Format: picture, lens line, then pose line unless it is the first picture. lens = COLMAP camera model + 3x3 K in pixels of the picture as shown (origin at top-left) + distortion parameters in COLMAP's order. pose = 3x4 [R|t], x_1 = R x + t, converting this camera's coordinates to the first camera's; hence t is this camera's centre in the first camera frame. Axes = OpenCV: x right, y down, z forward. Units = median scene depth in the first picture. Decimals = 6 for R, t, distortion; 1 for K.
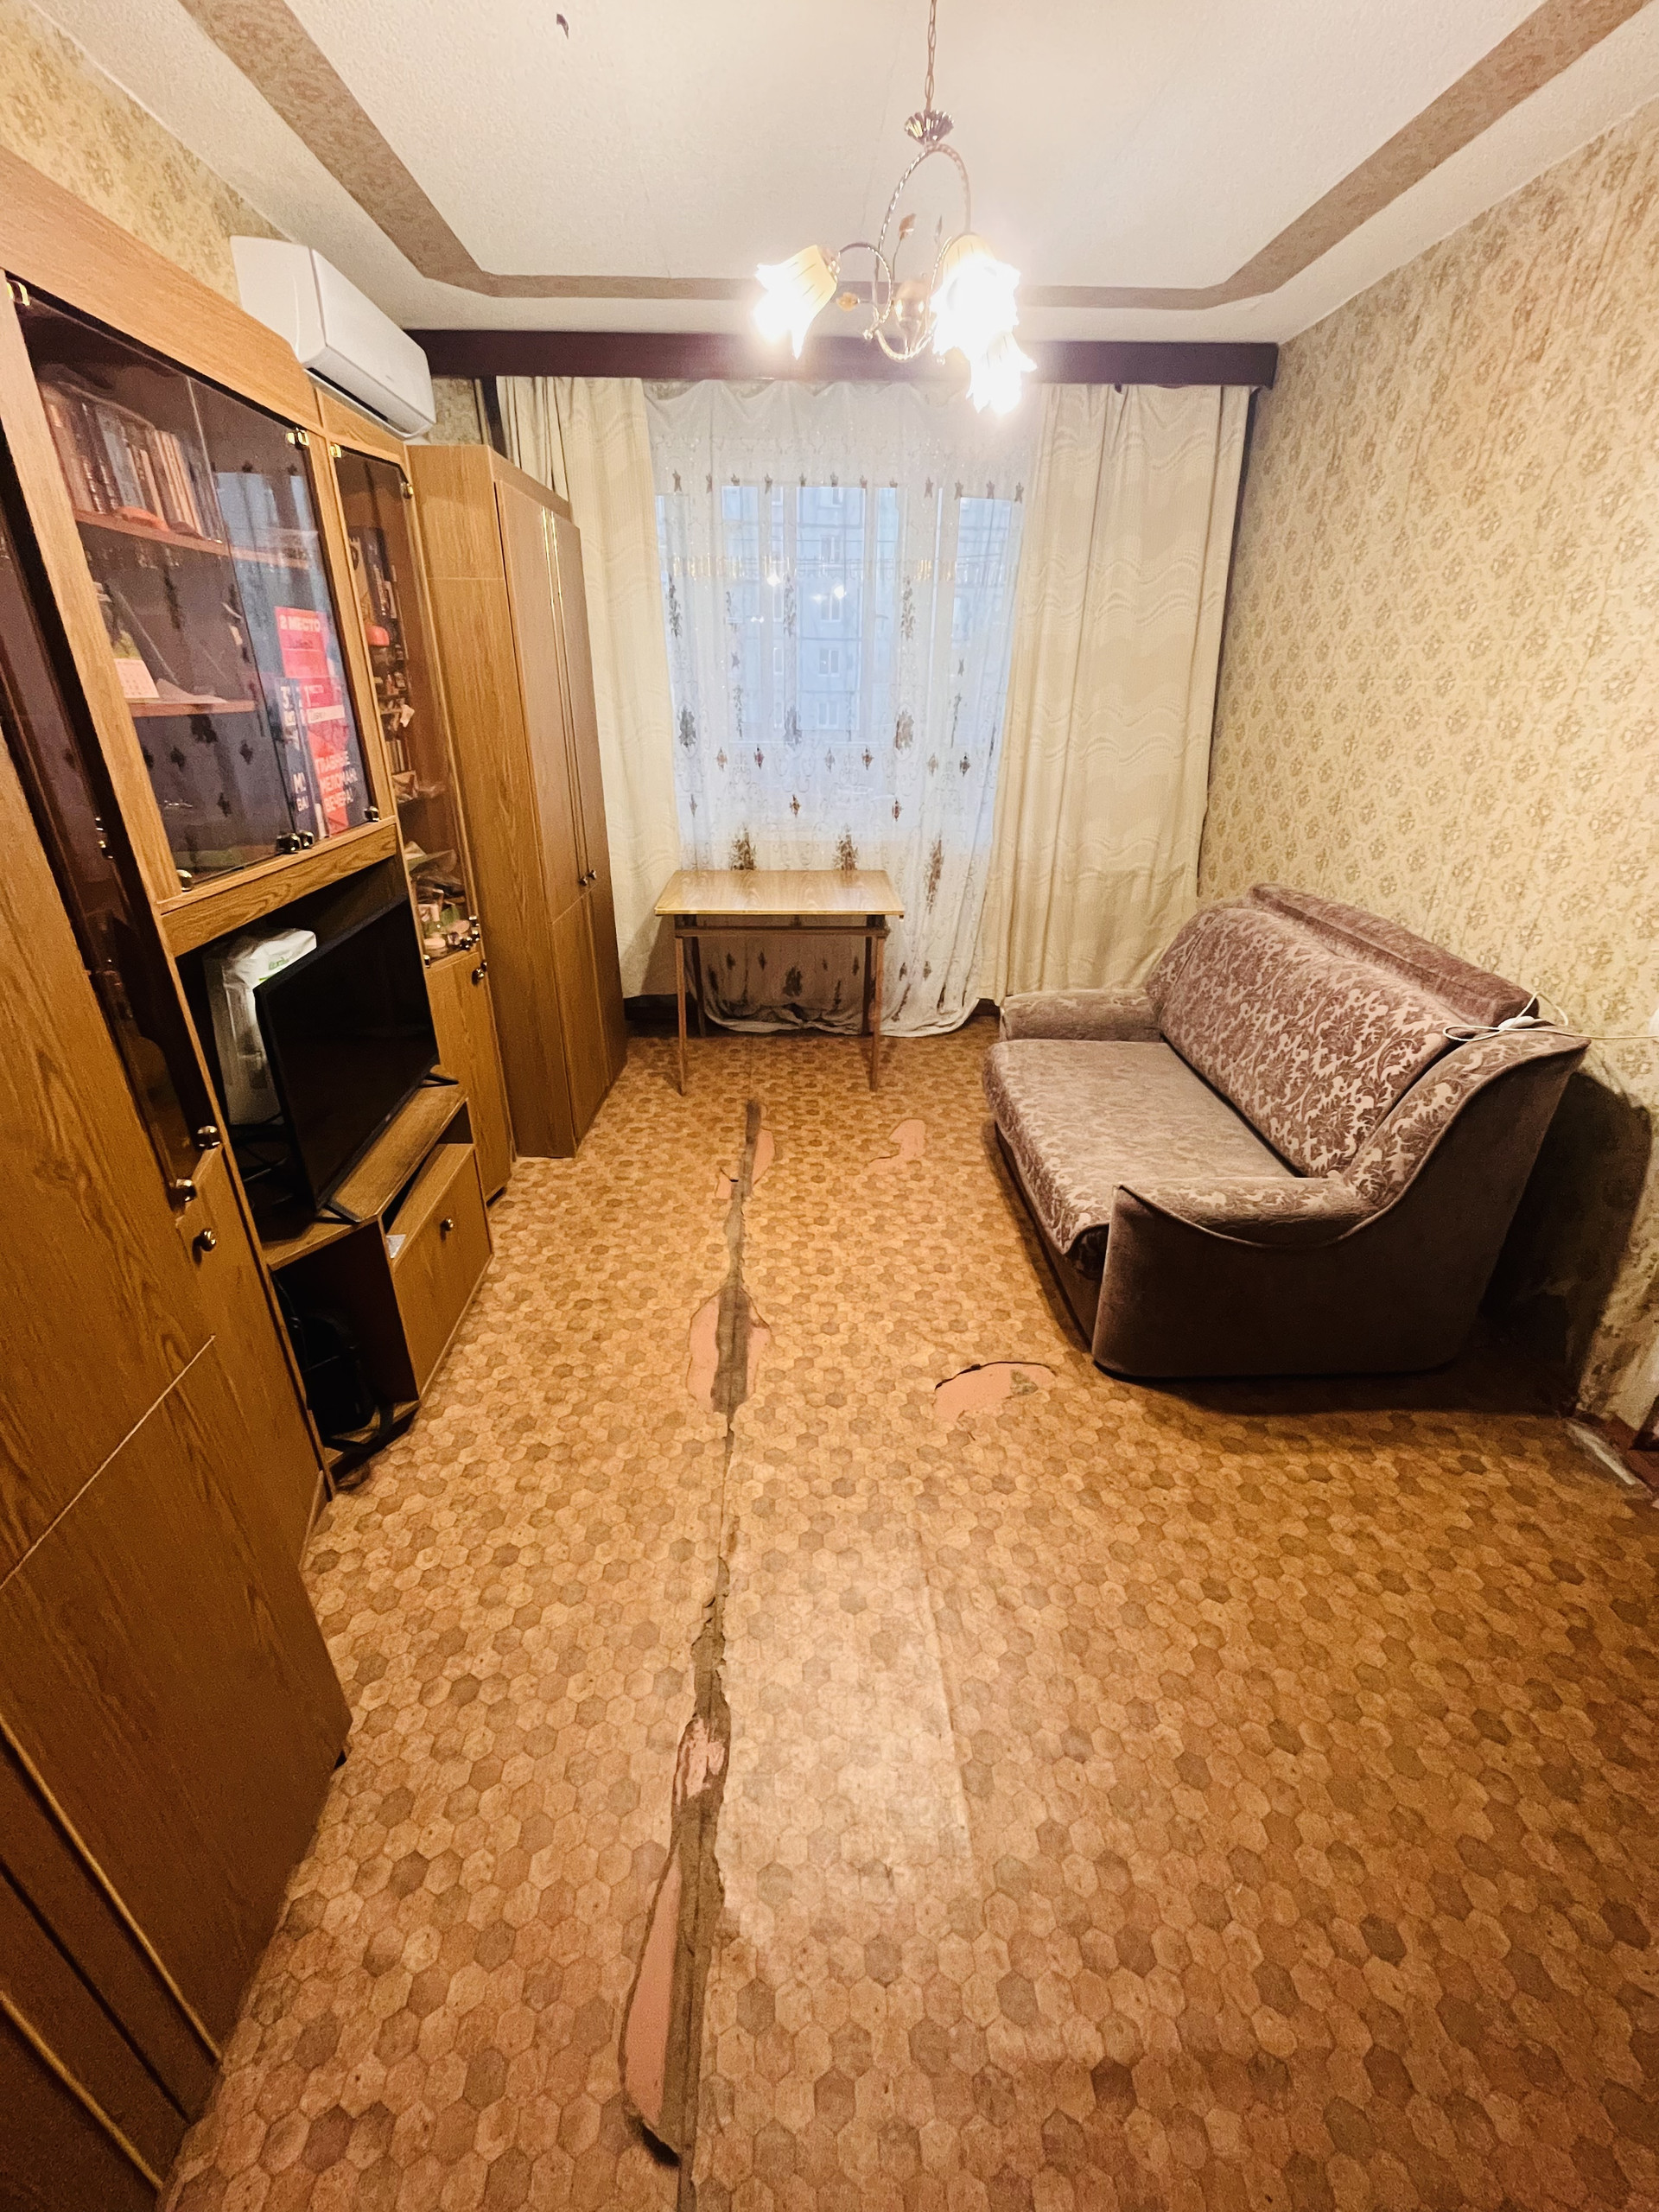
lens RADIAL K [[891.7, 0, 821.7], [0, 891.7, 1099.8], [0, 0, 1]] dist [0.001595, 0.000474]
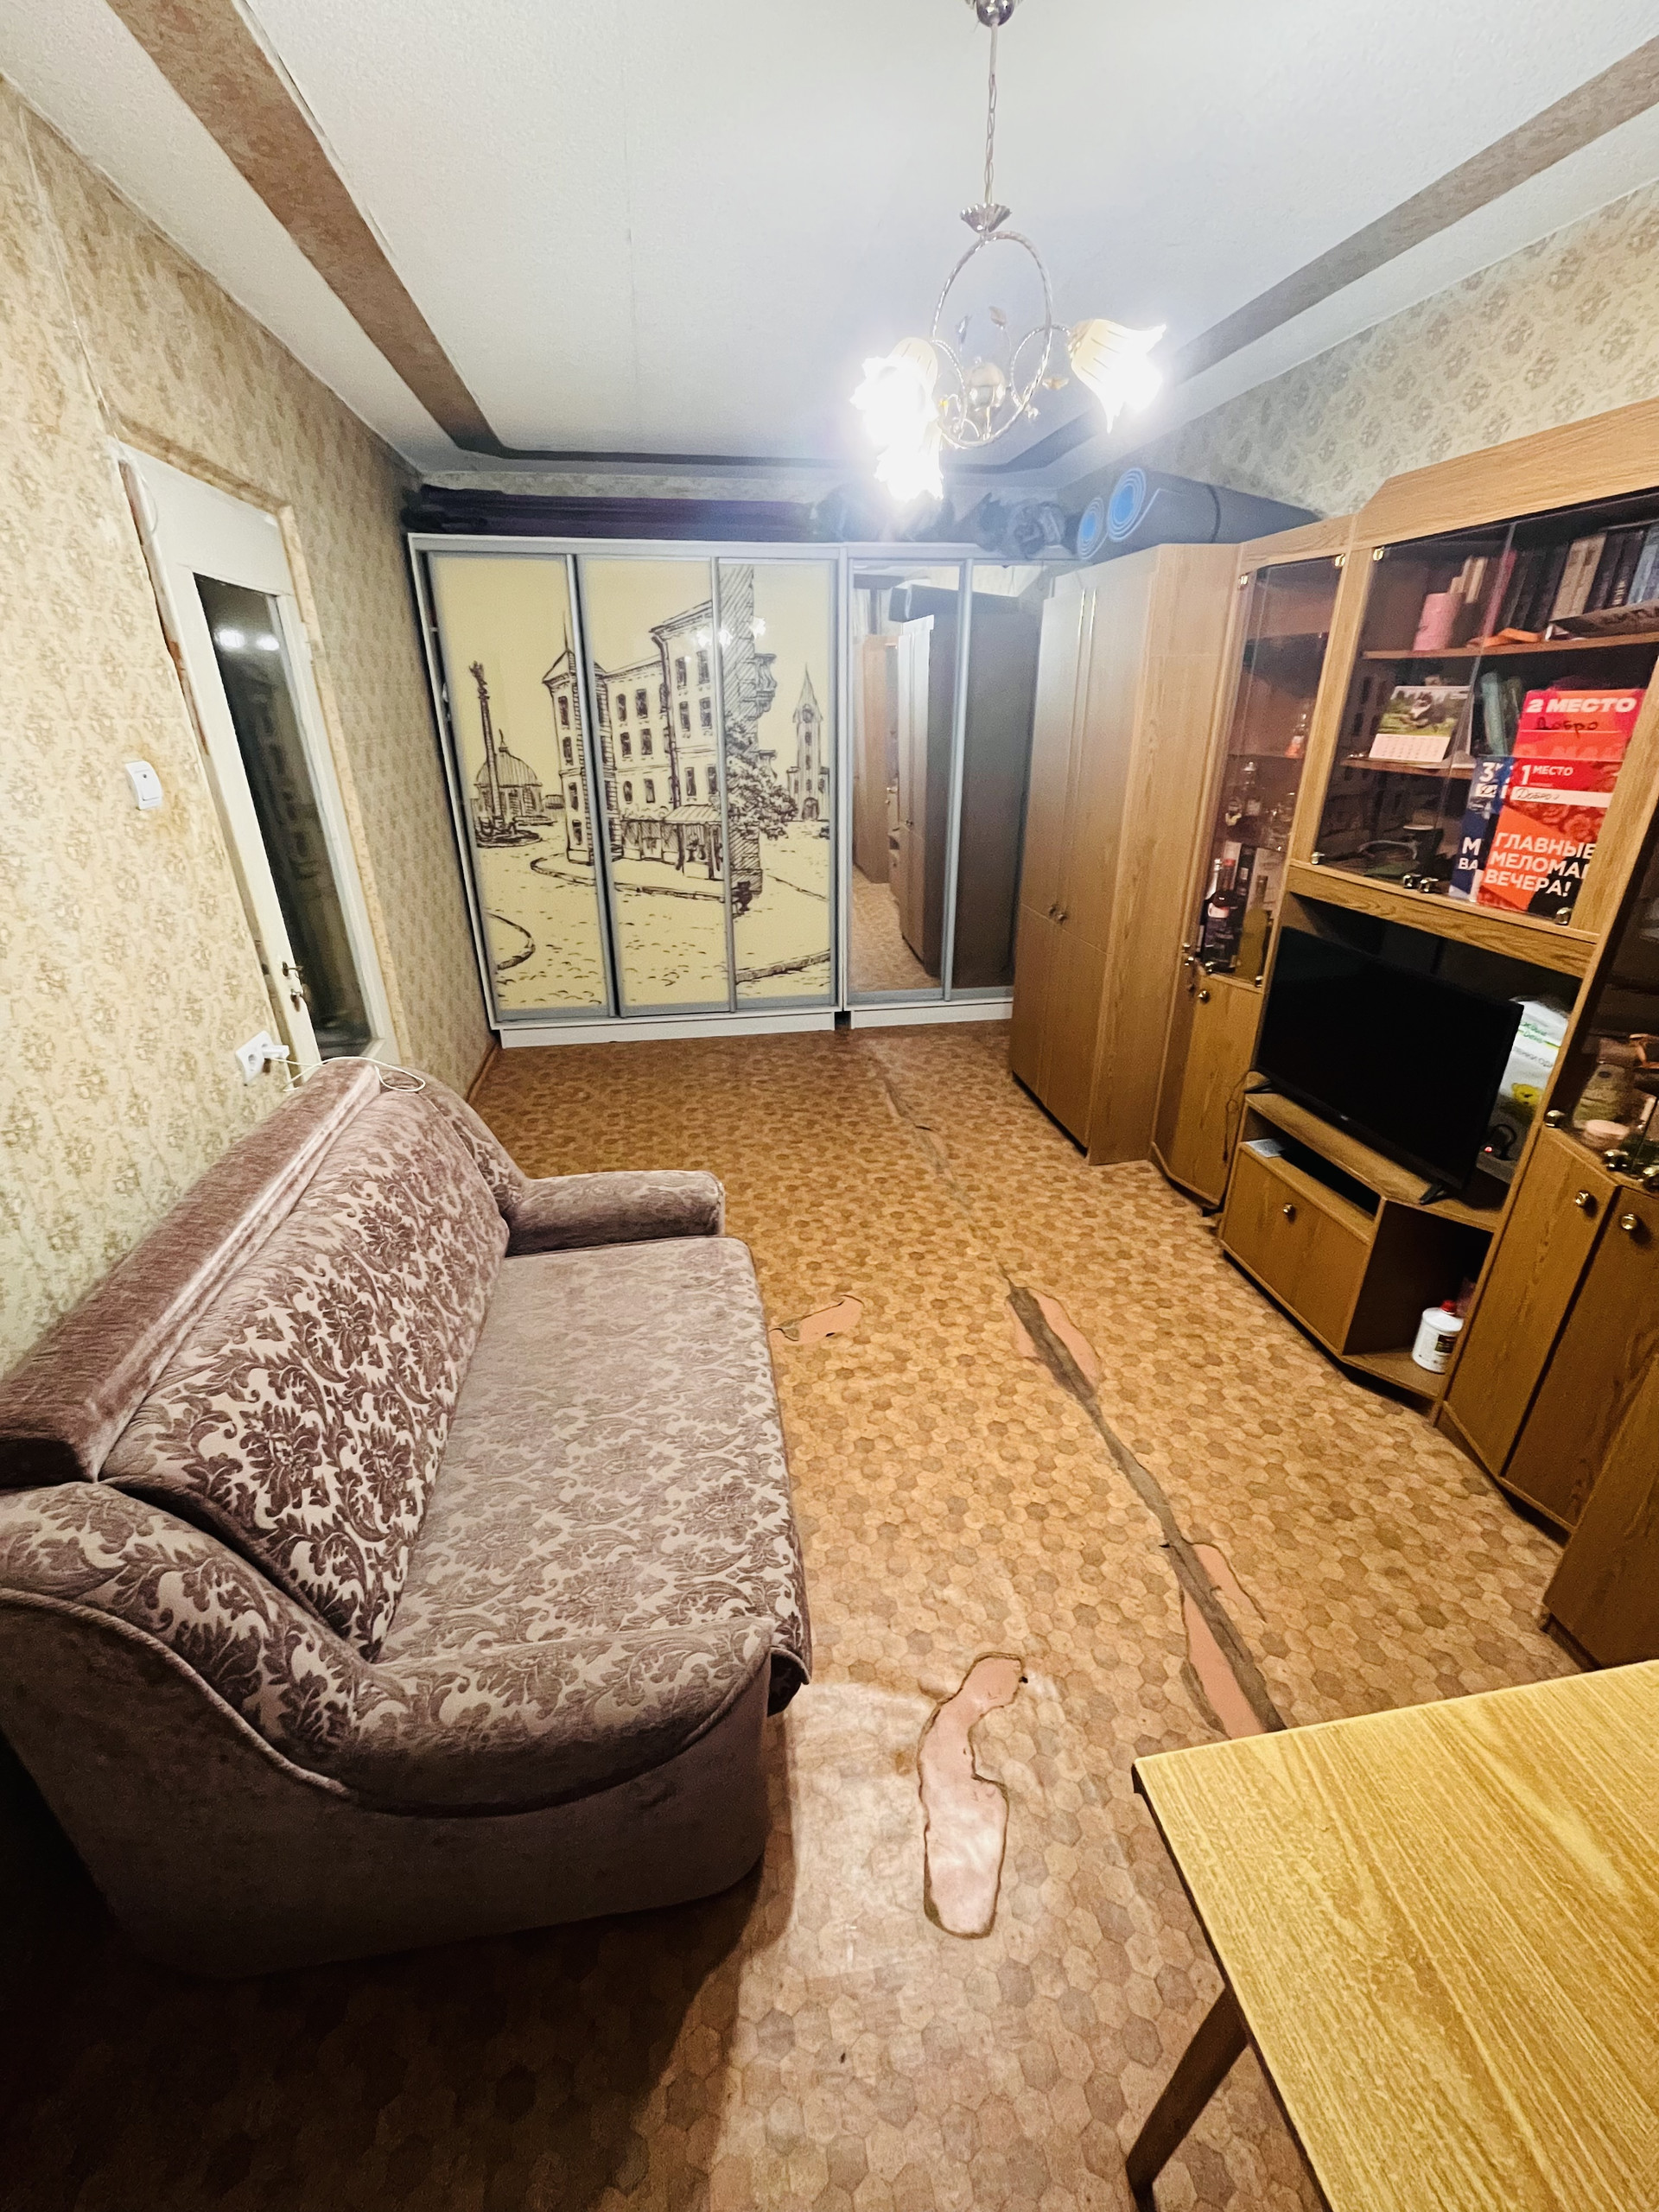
lens RADIAL K [[891.7, 0, 821.7], [0, 891.7, 1099.8], [0, 0, 1]] dist [0.001595, 0.000474]
pose [[-0.992245, 0.053854, -0.112026, 0.296880], [-0.050359, 0.649809, 0.758427, -0.778711], [0.113640, 0.758187, -0.642058, 1.517168]]
